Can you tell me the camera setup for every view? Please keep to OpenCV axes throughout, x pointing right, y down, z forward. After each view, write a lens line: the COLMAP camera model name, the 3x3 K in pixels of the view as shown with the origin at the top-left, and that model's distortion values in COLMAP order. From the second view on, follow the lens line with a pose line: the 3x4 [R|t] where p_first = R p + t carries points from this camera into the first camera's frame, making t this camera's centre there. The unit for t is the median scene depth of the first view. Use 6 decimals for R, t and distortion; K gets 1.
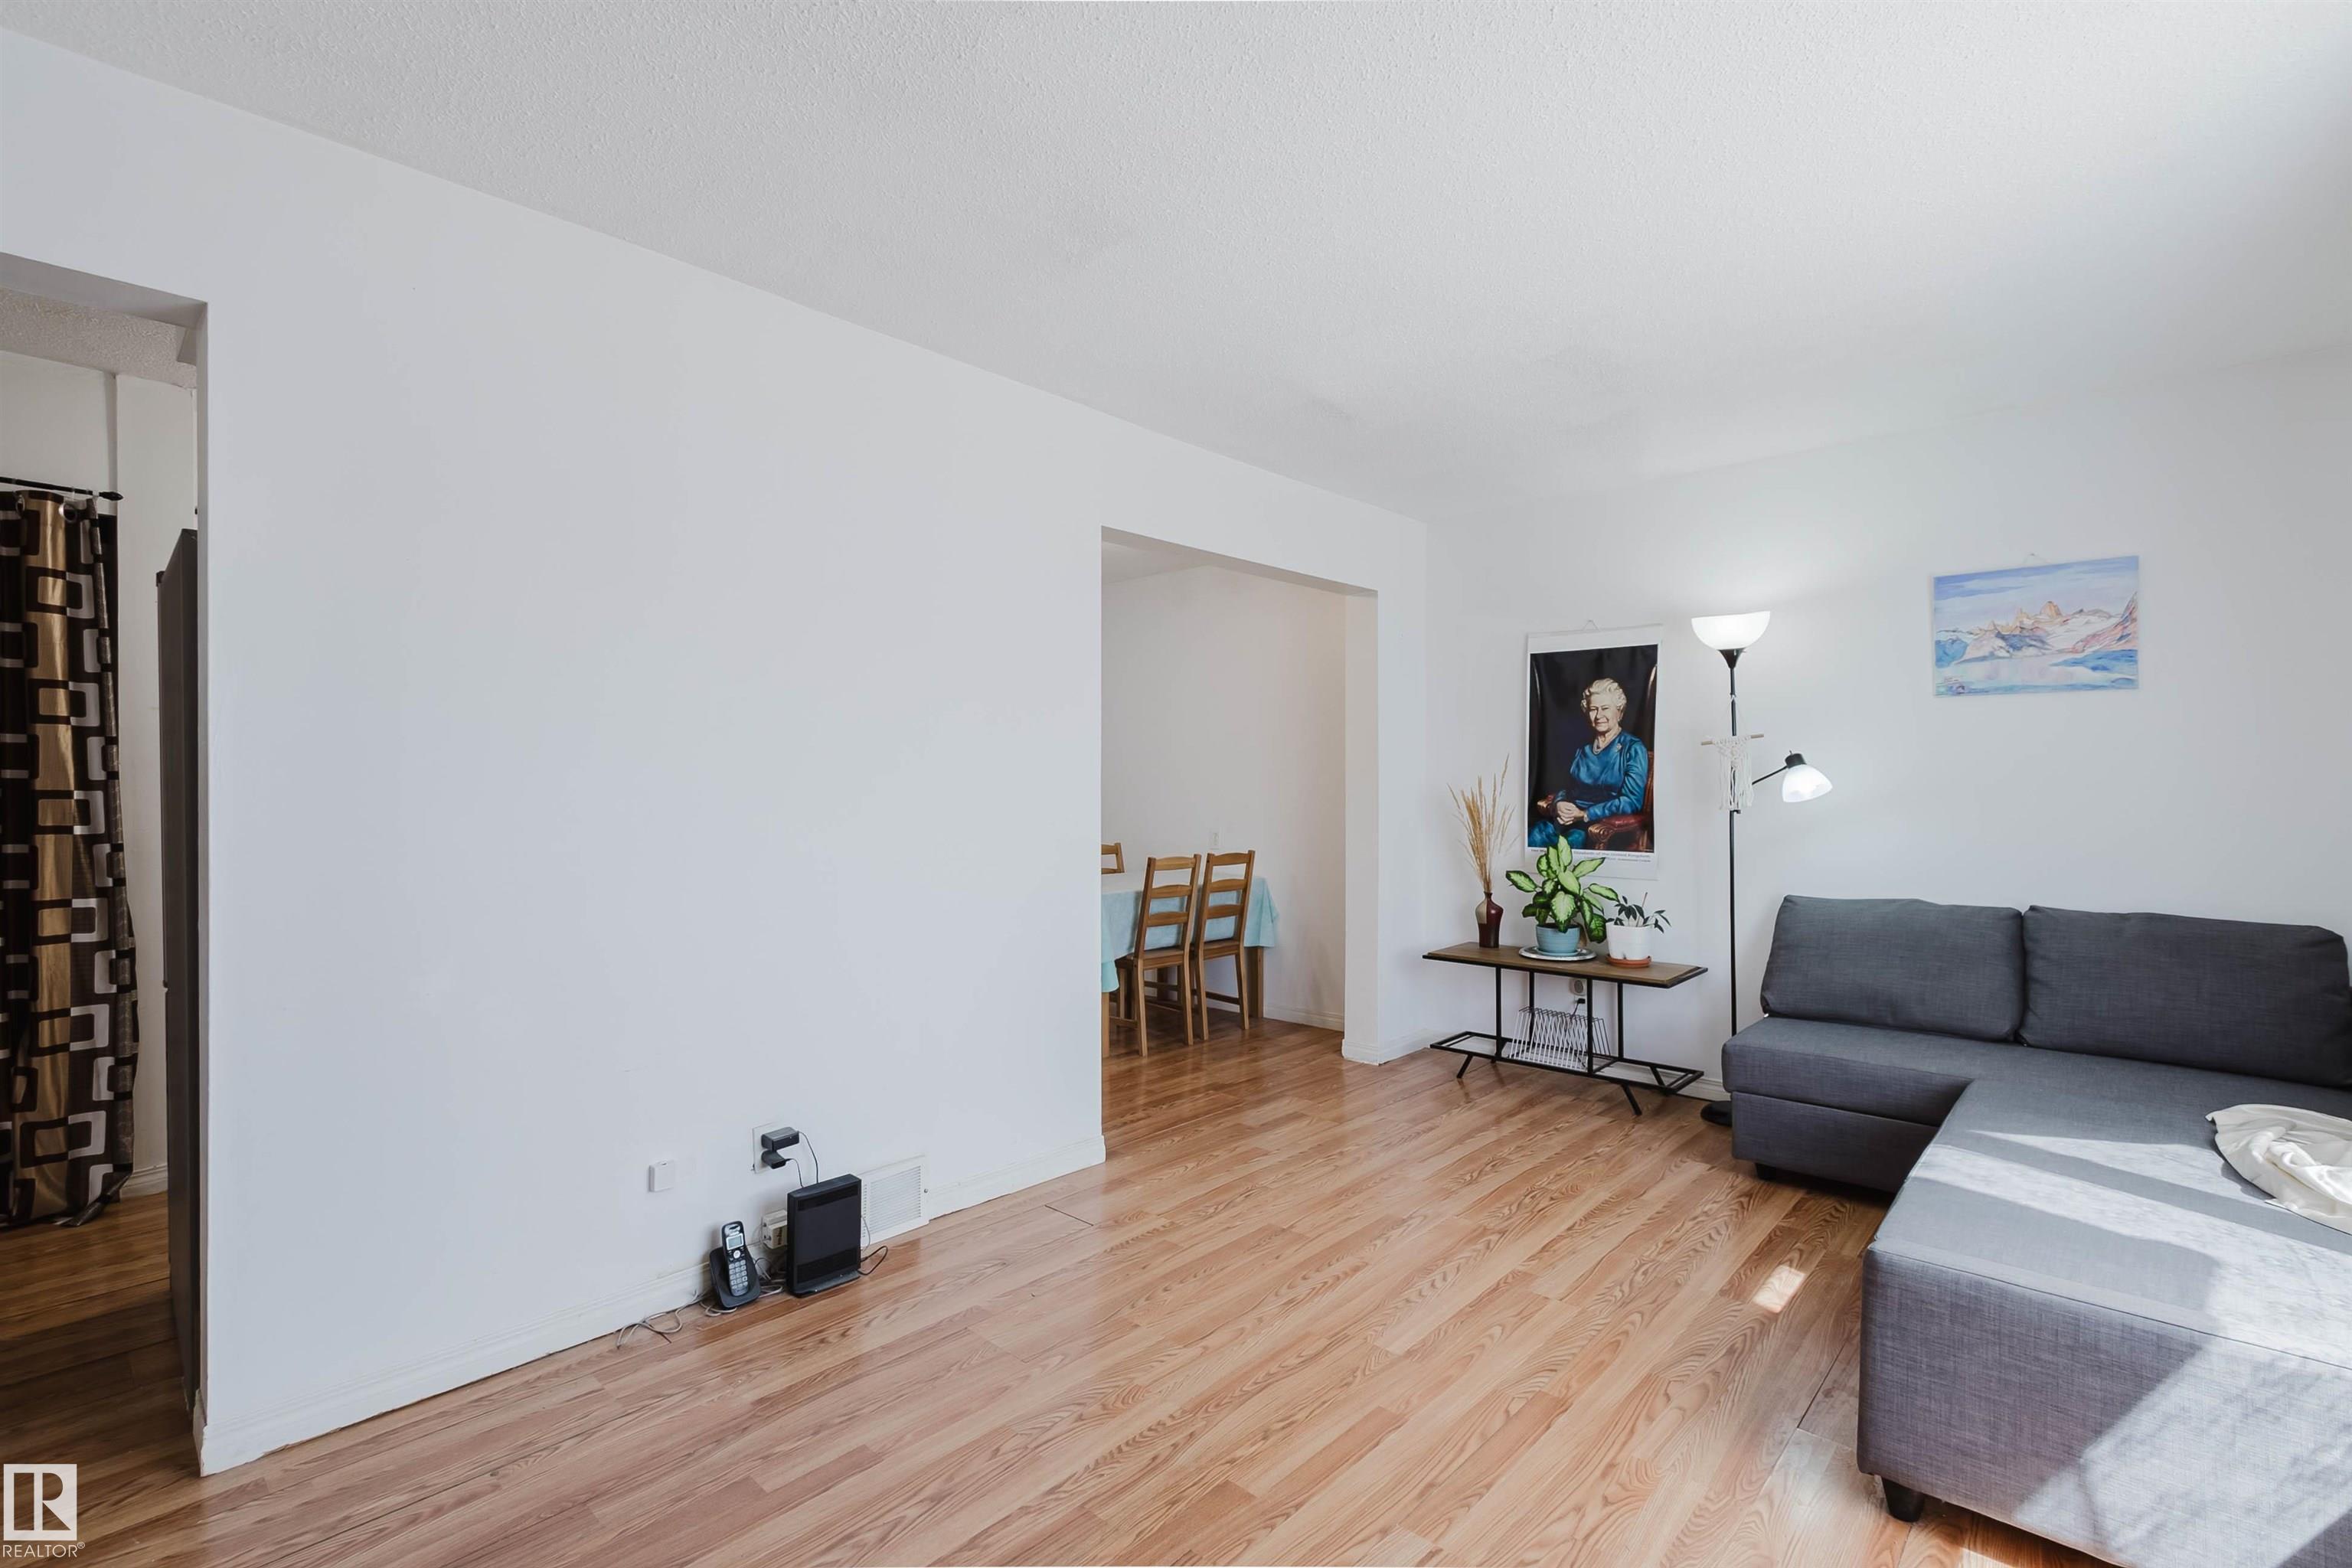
lens RADIAL K [[1063.2, 0, 1169.5], [0, 1063.2, 787.8], [0, 0, 1]] dist [0.002098, 0.000500]
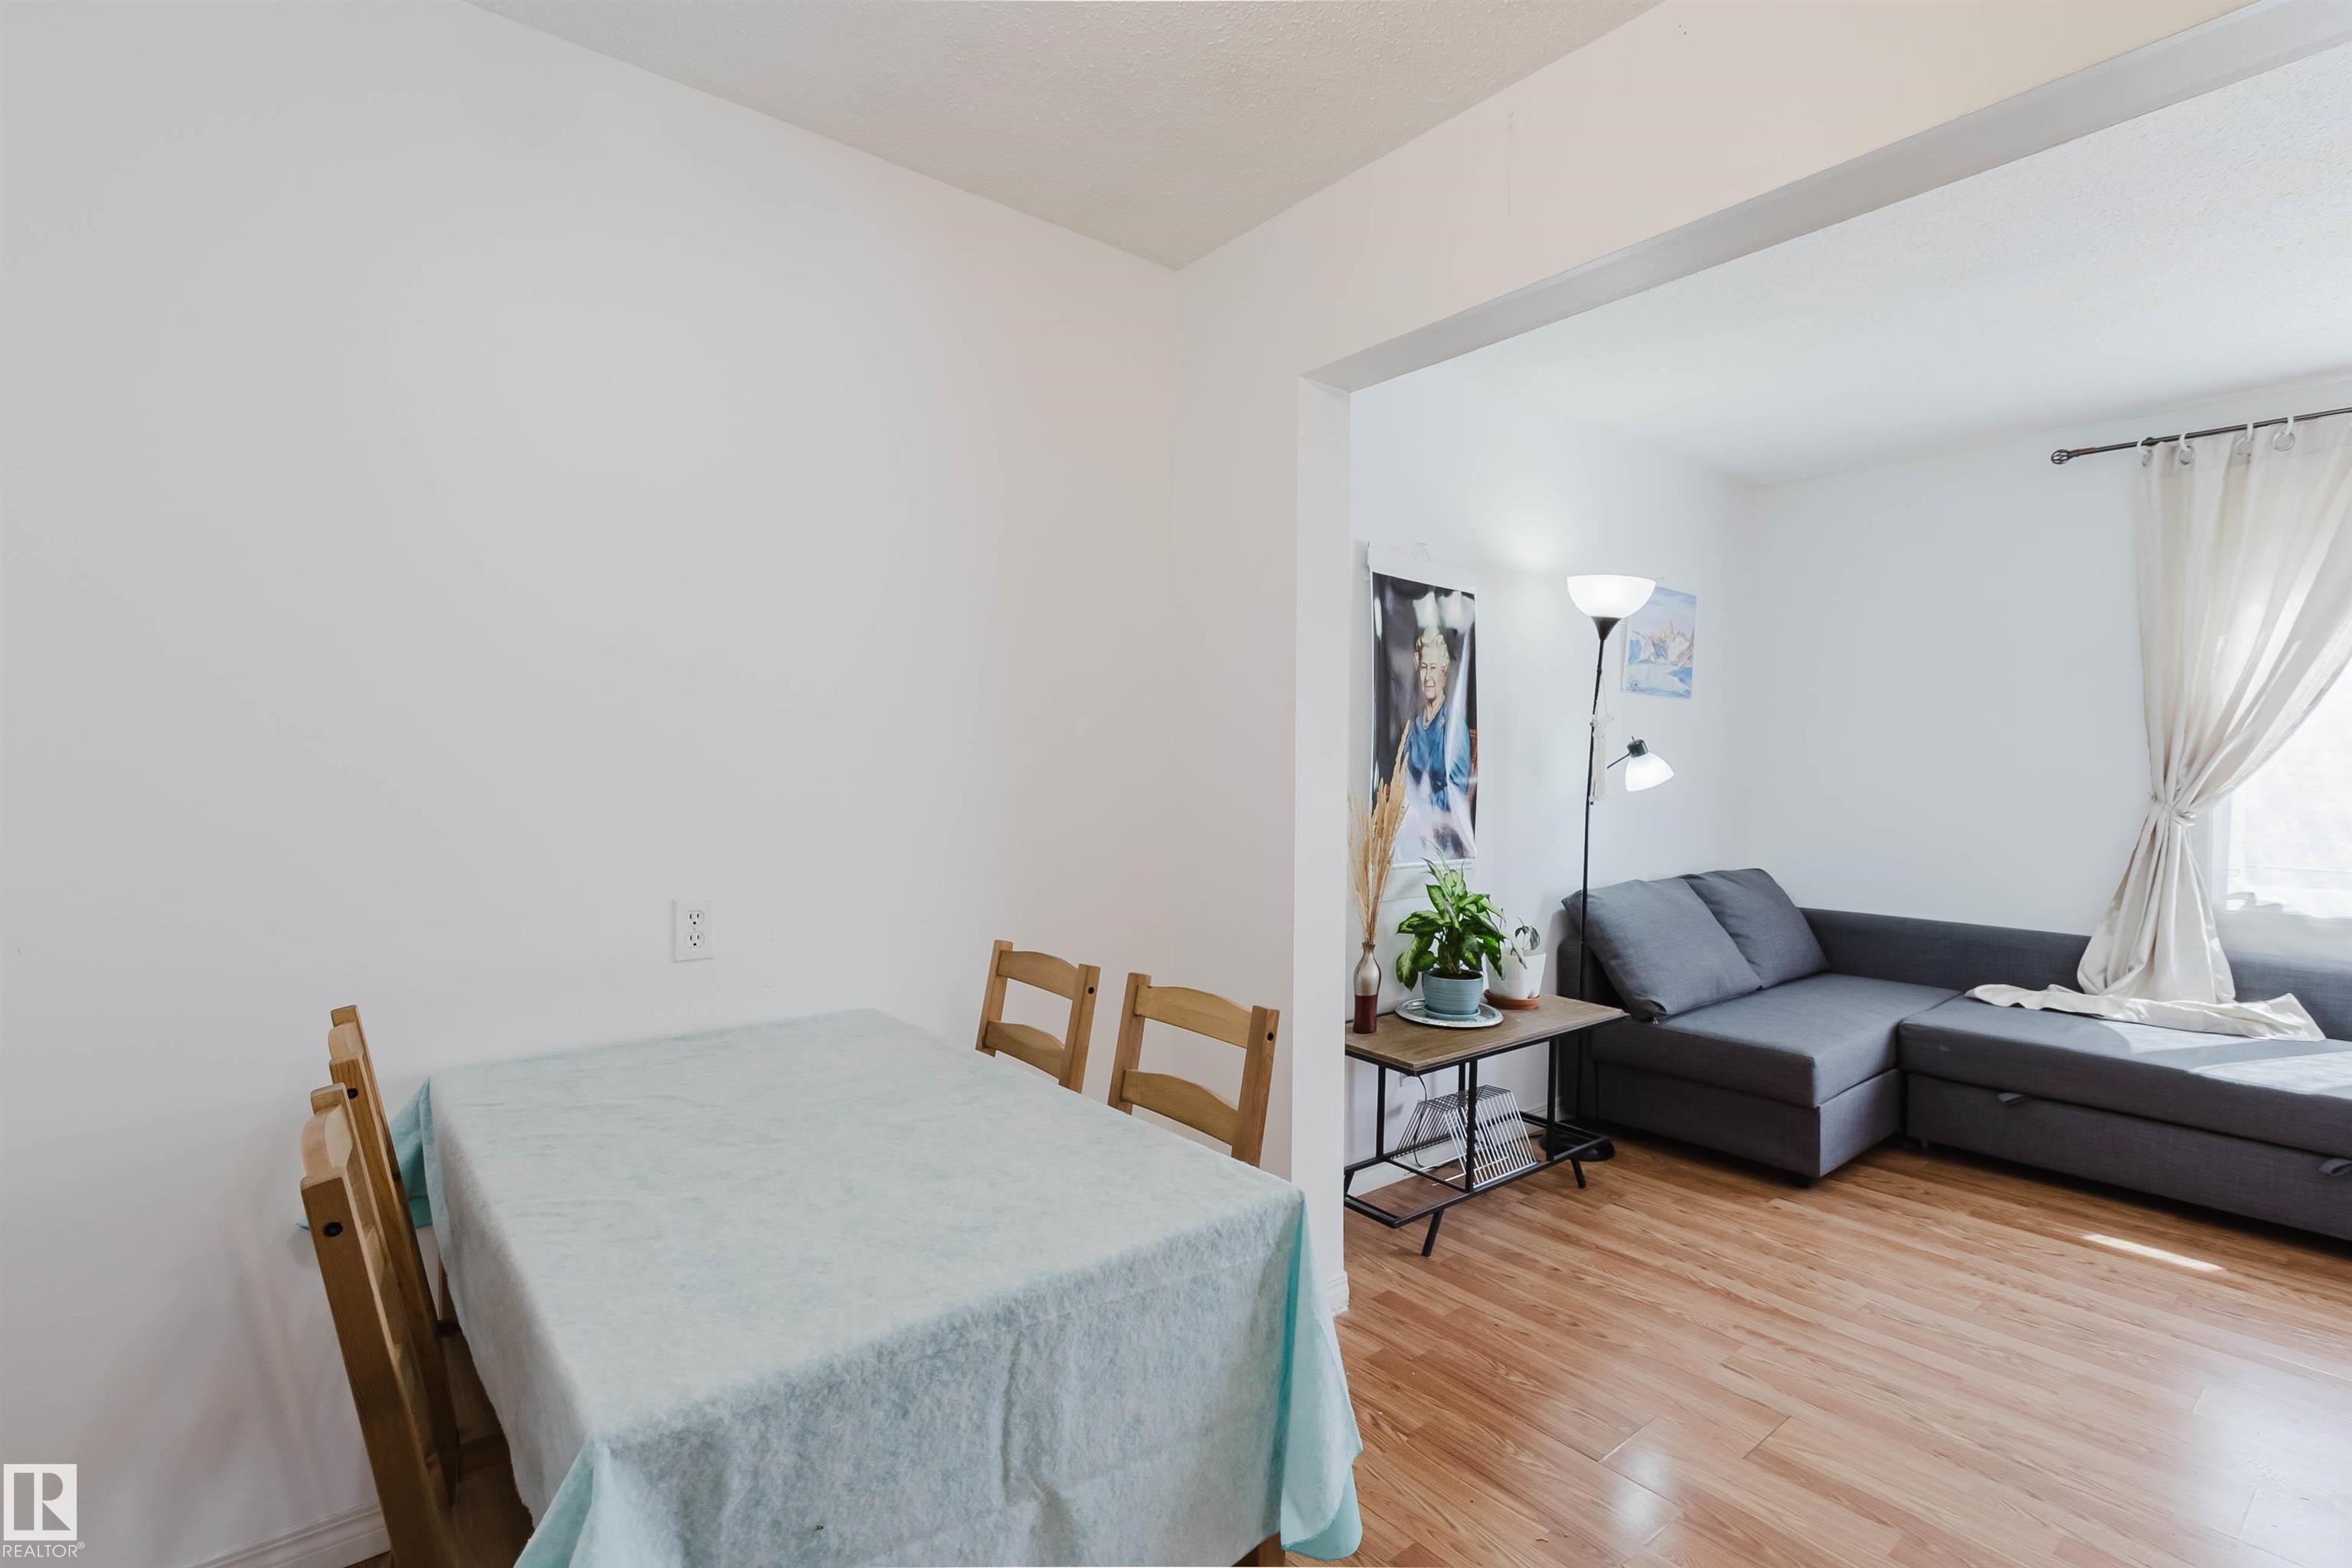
lens RADIAL K [[1072.4, 0, 1167.5], [0, 1072.4, 786.0], [0, 0, 1]] dist [0.001290, 0.000402]
pose [[0.143038, -0.014987, 0.989604, -0.396534], [-0.002198, 0.999878, 0.015461, -0.004813], [-0.989715, -0.004386, 0.142988, 1.206890]]
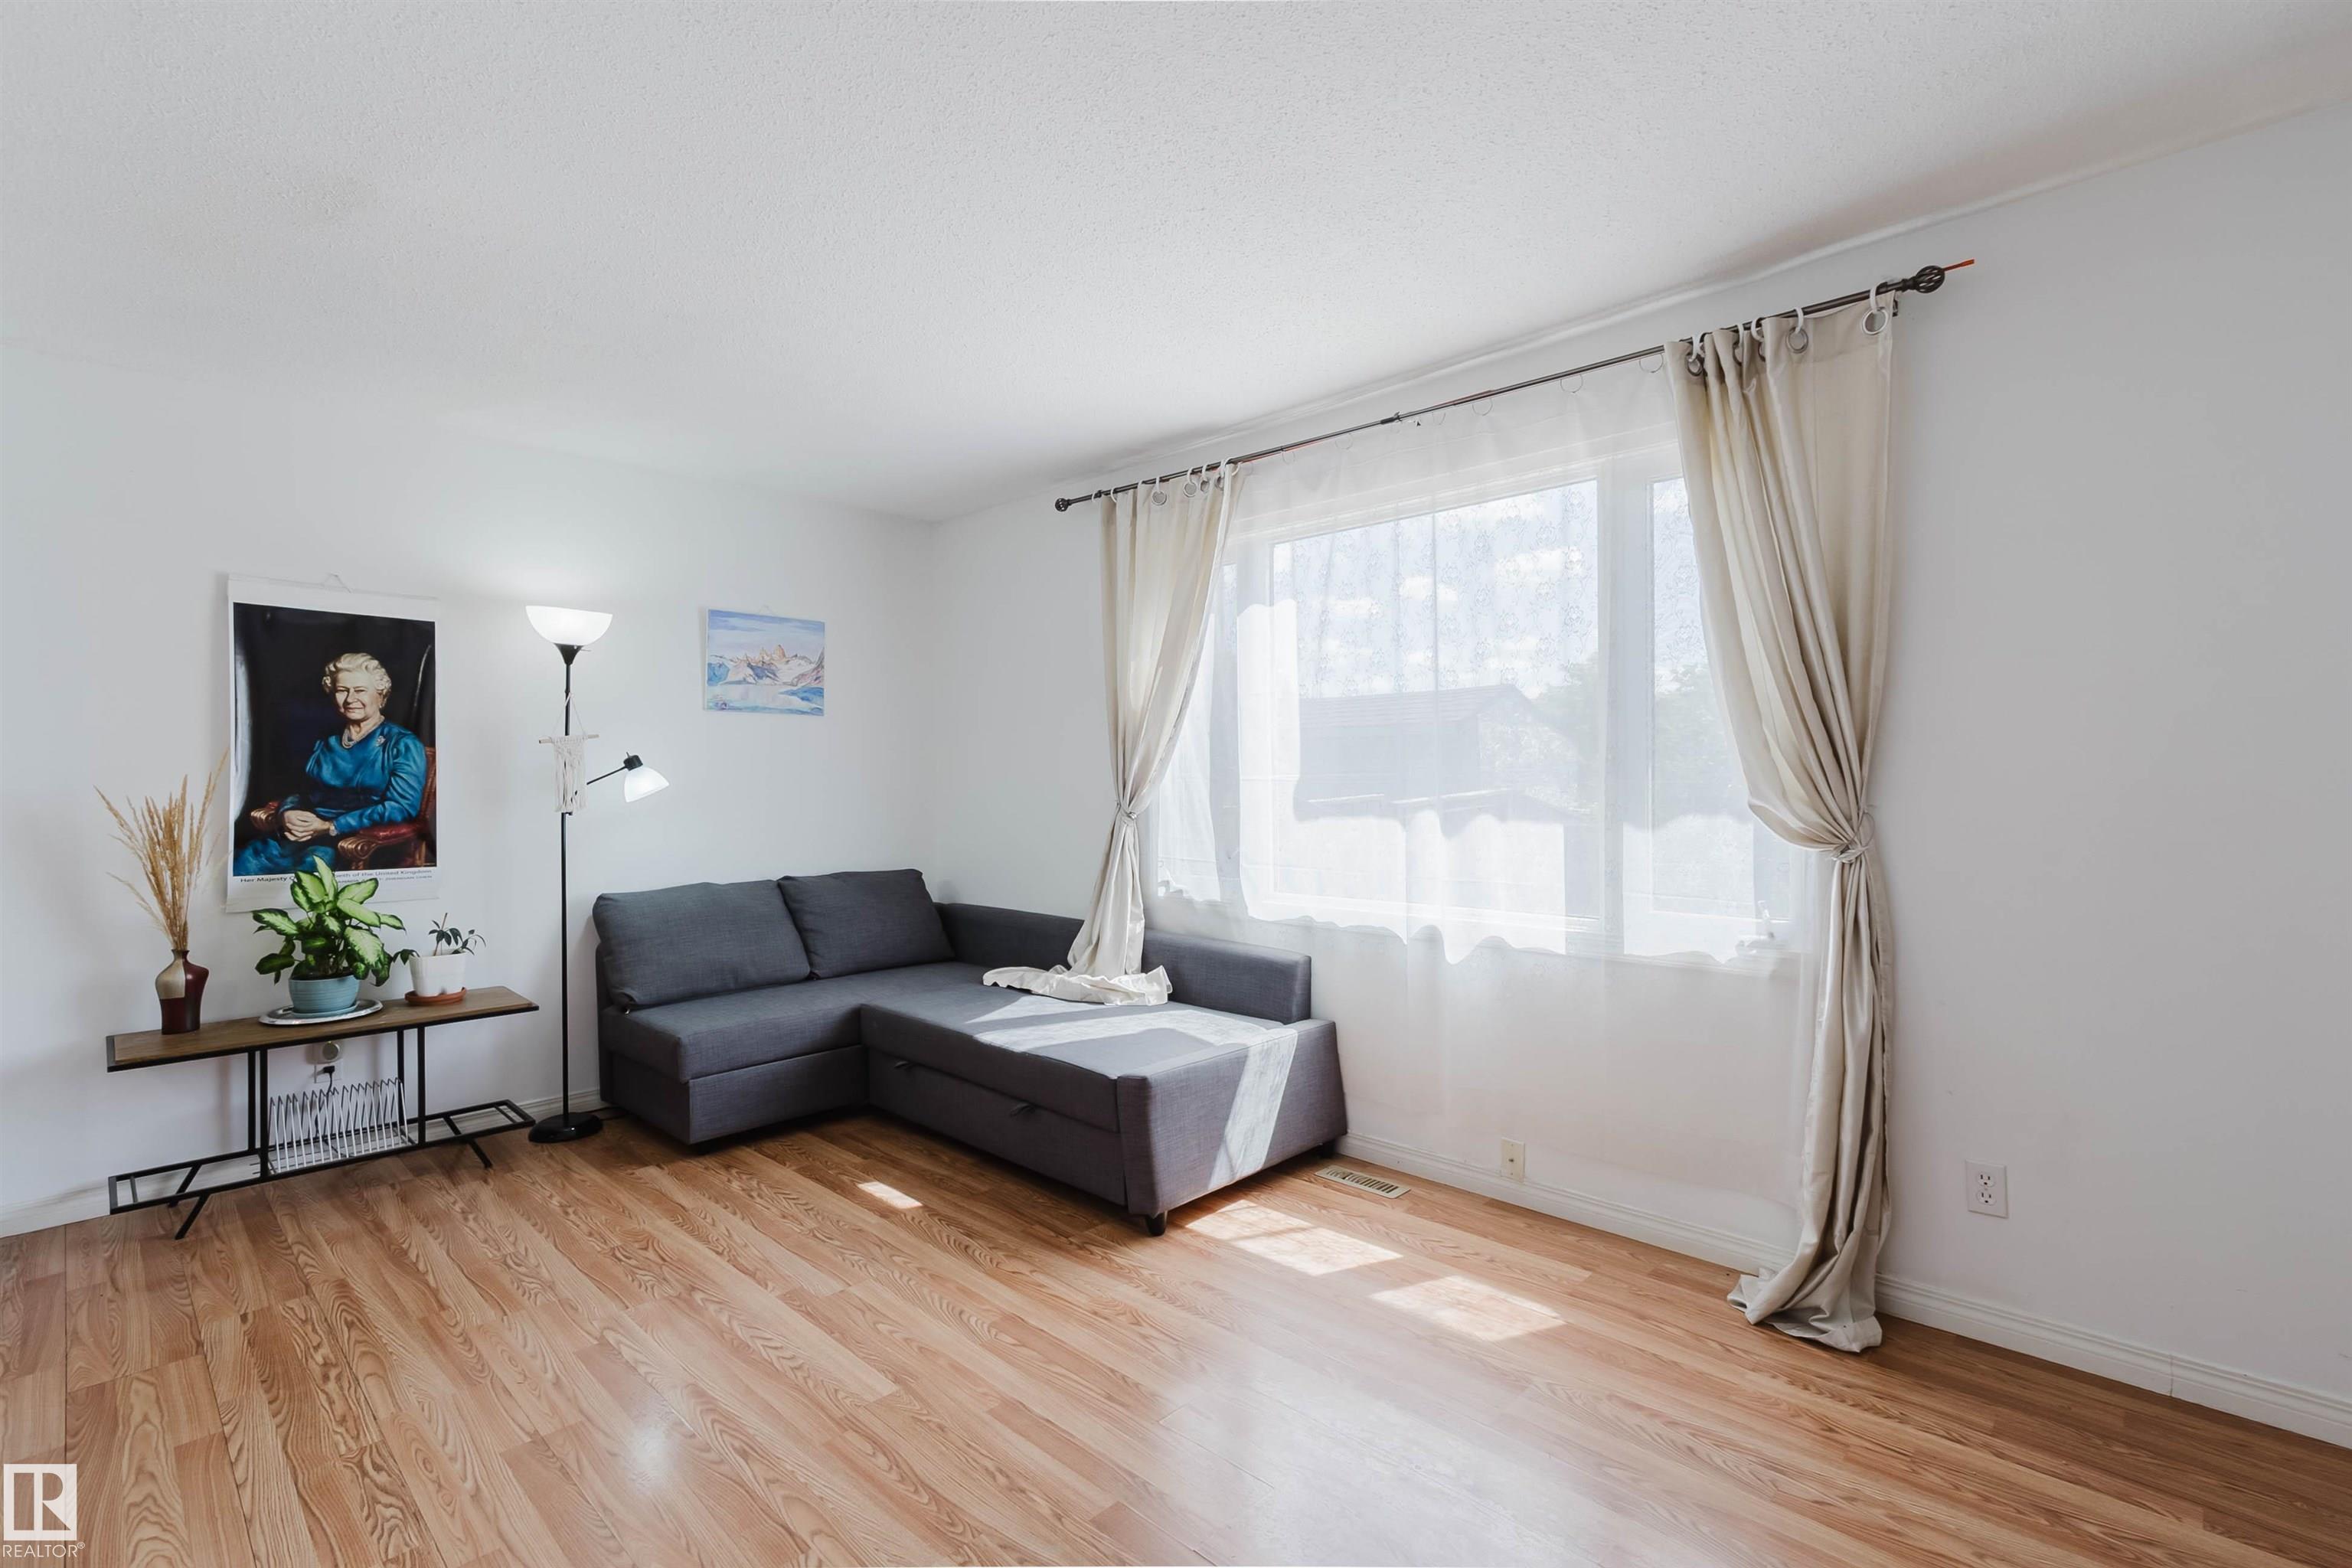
lens RADIAL K [[1063.2, 0, 1169.5], [0, 1063.2, 787.8], [0, 0, 1]] dist [0.002098, 0.000500]
pose [[0.015656, -0.007127, 0.999852, -0.419895], [0.010104, 0.999925, 0.006969, -0.002042], [-0.999826, 0.009994, 0.015726, 0.433164]]
